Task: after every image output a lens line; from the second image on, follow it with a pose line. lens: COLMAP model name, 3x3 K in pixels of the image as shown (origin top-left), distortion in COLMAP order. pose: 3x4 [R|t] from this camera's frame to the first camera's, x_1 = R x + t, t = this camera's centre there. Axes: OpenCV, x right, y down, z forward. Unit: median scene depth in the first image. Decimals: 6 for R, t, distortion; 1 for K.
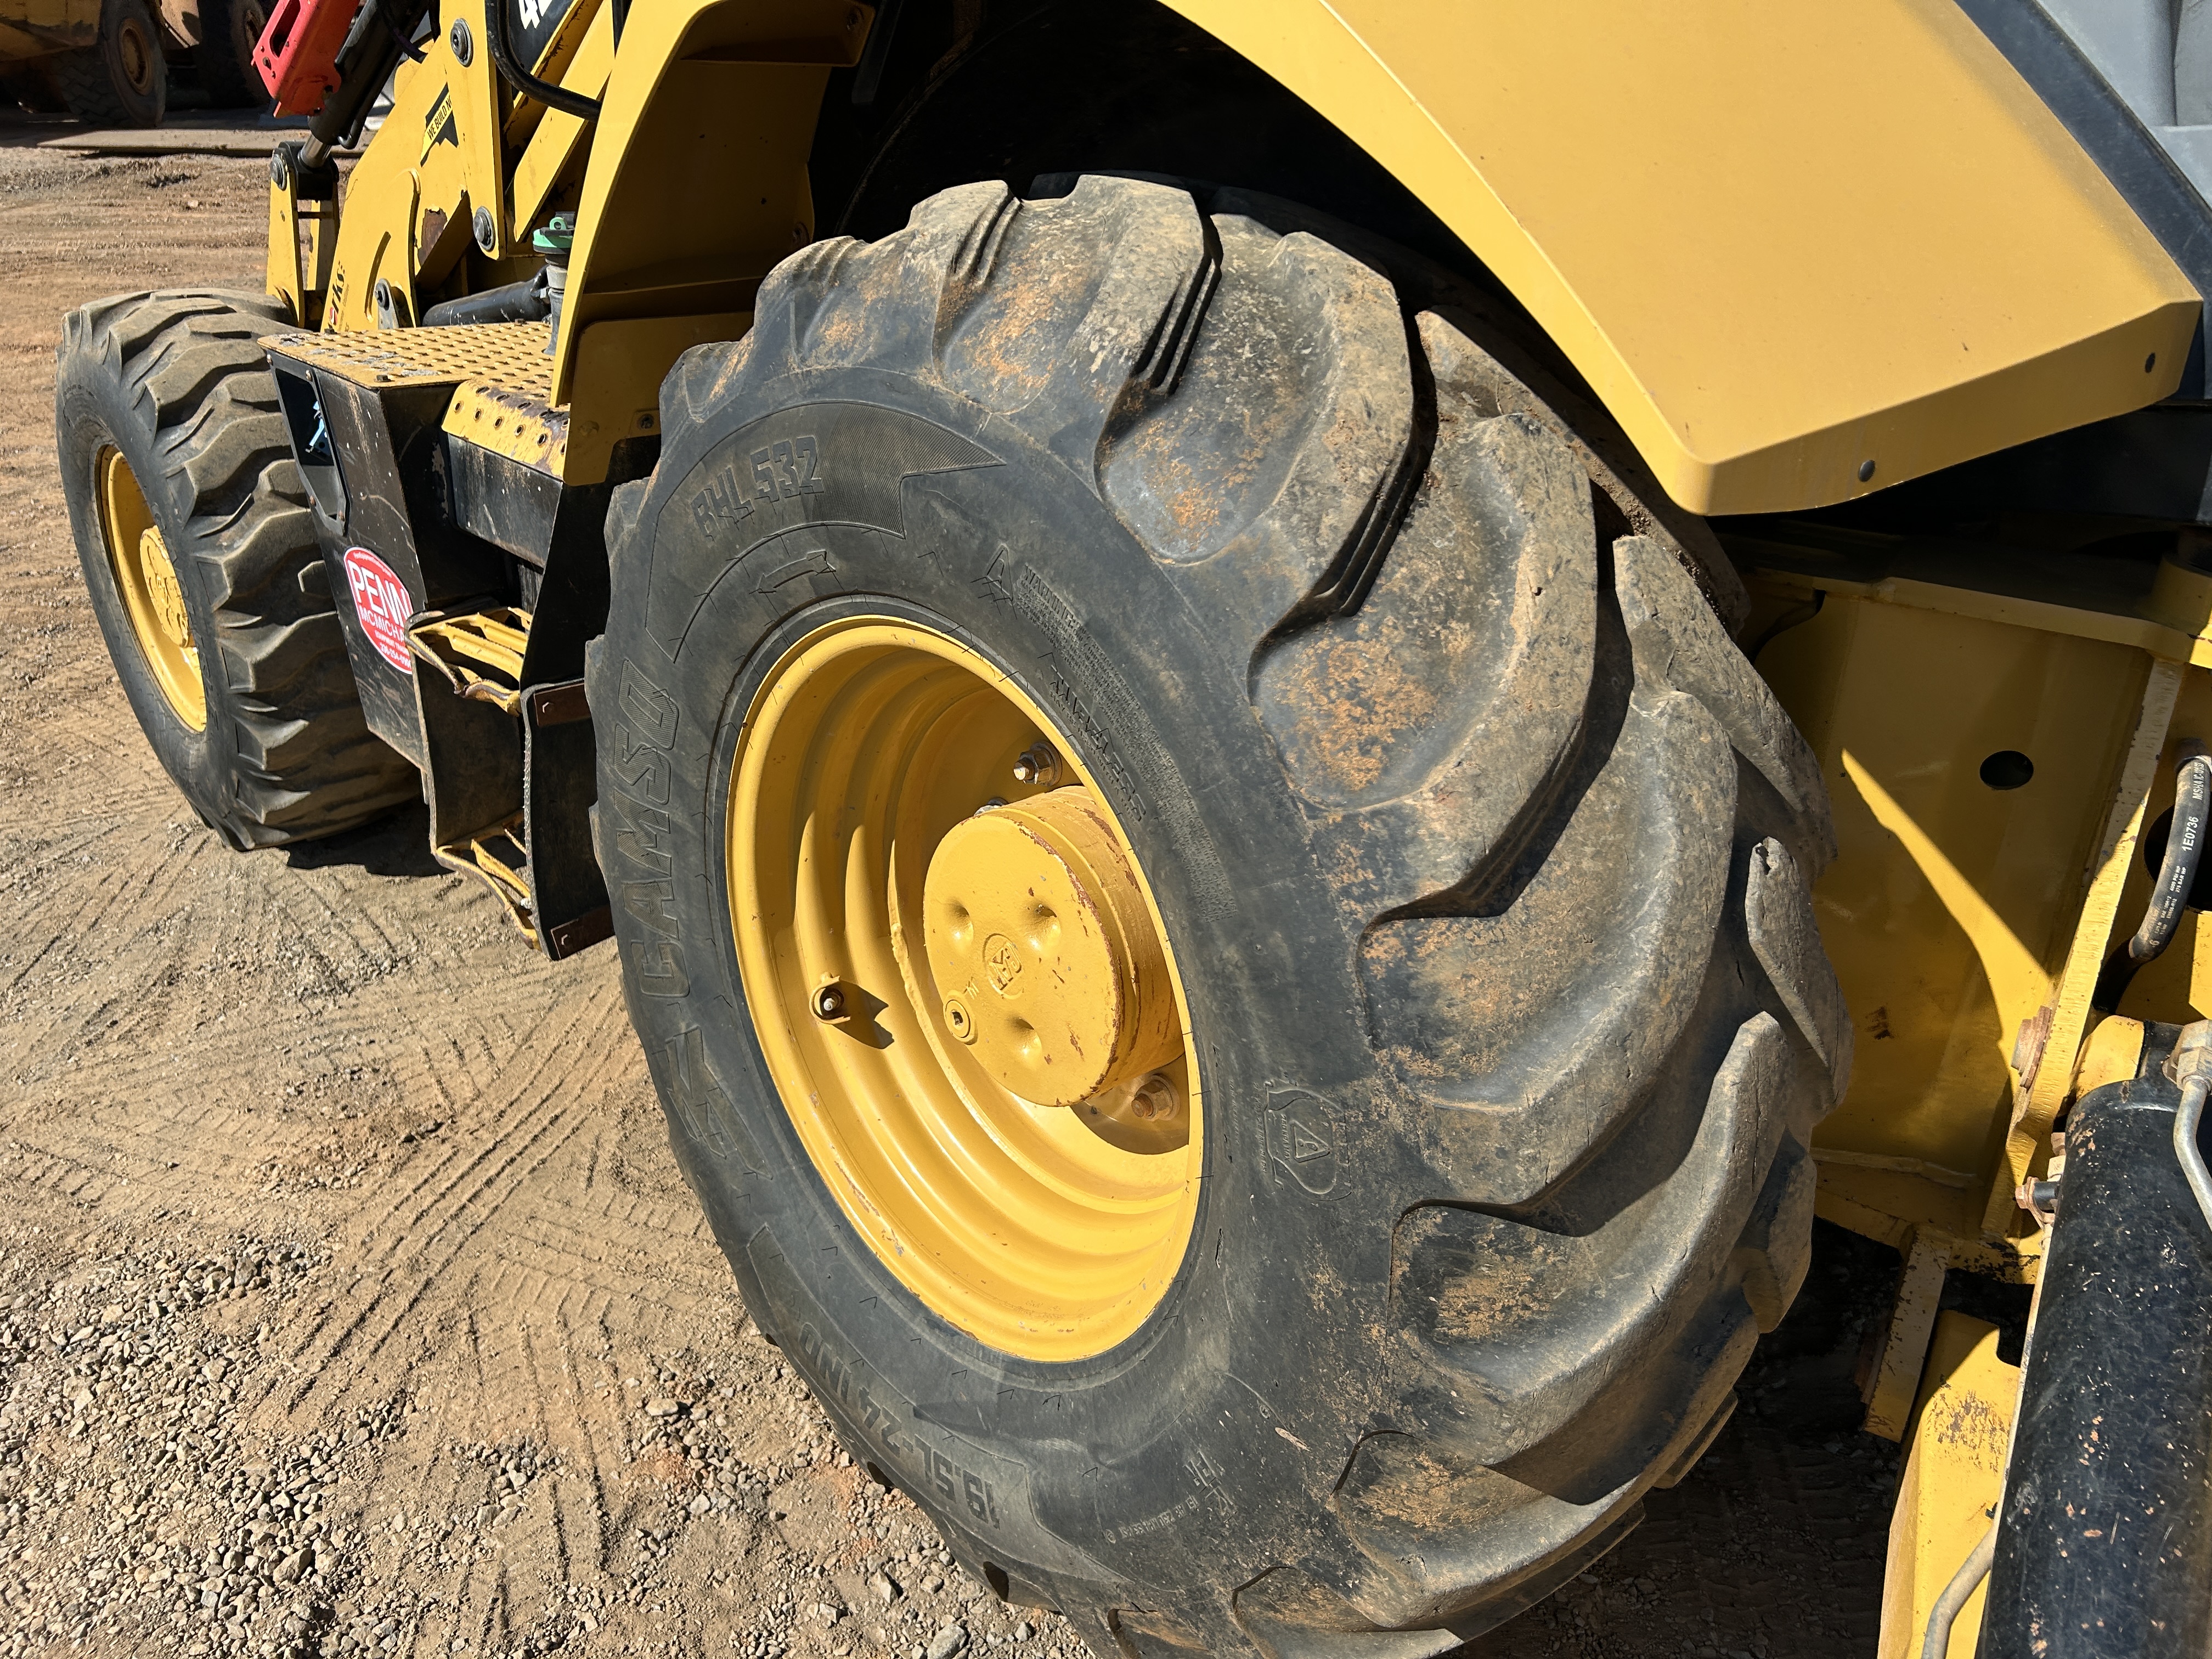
lens RADIAL K [[1667.5, 0, 1122.4], [0, 1667.5, 813.5], [0, 0, 1]] dist [0.048142, -0.047813]
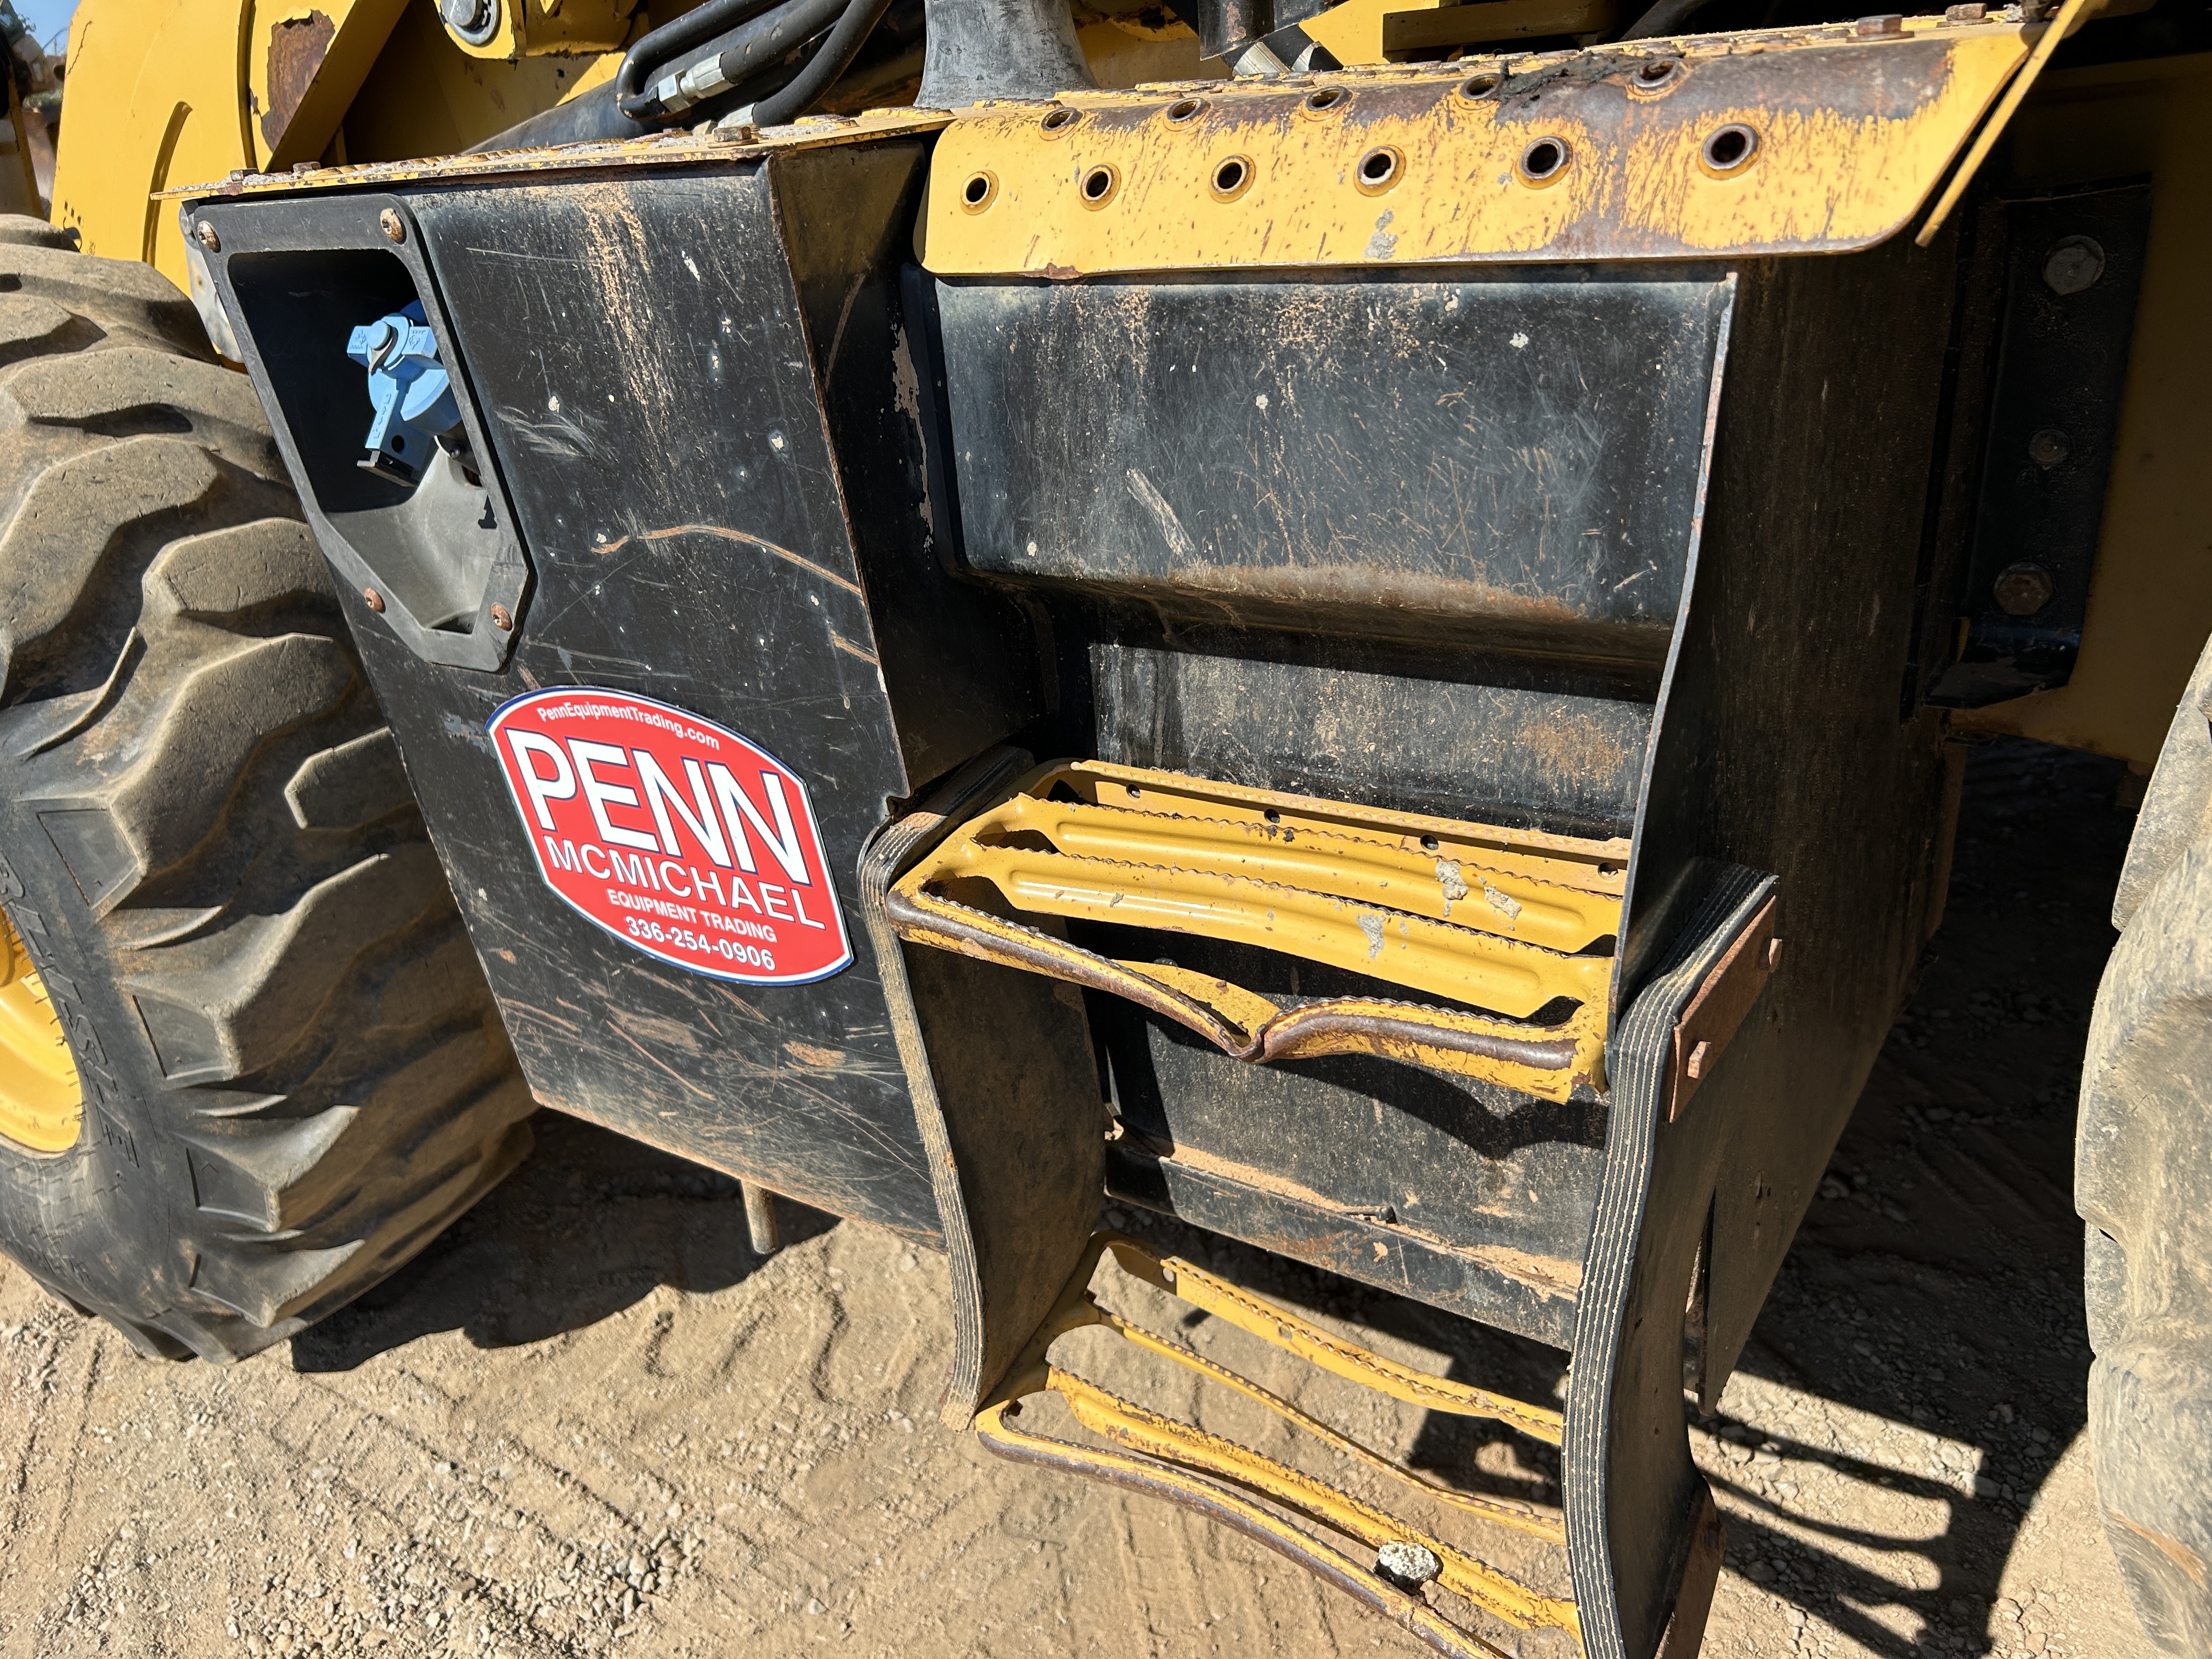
lens RADIAL K [[1667.5, 0, 1096.7], [0, 1667.5, 842.7], [0, 0, 1]] dist [0.048142, -0.047813]
pose [[0.962585, -0.215955, 0.163687, -0.396471], [0.213387, 0.976399, 0.033323, -0.108331], [-0.167020, 0.002852, 0.985949, 0.588864]]
